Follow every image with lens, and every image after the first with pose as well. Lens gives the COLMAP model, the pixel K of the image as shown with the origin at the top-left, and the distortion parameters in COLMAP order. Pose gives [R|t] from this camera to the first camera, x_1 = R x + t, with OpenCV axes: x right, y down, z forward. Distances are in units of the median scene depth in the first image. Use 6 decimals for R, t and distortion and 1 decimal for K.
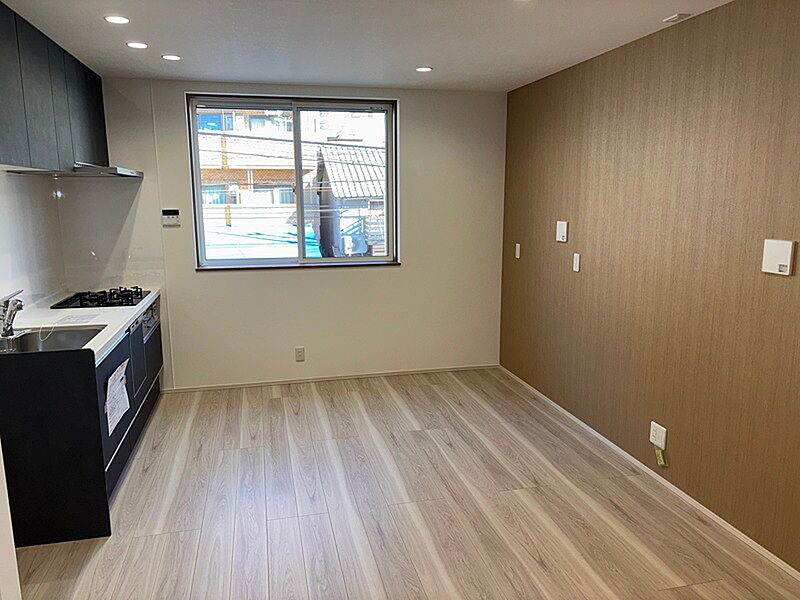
lens RADIAL K [[607.4, 0, 400.0], [0, 607.4, 300.0], [0, 0, 1]] dist [0.006484, 0.004756]
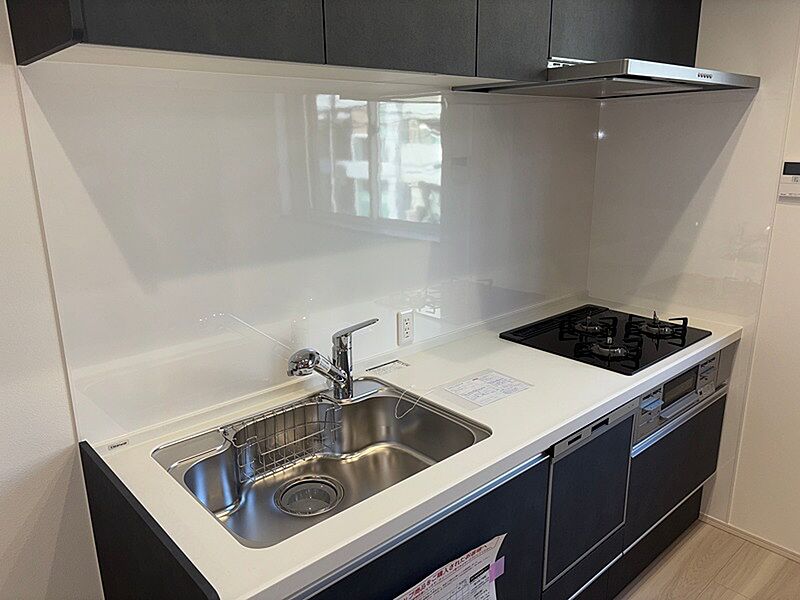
lens RADIAL K [[607.4, 0, 400.0], [0, 607.4, 300.0], [0, 0, 1]] dist [0.006484, 0.004756]
pose [[0.476369, 0.226563, -0.849554, -0.132892], [-0.140428, 0.973432, 0.180857, -0.099833], [0.867959, 0.033147, 0.495528, 0.587865]]
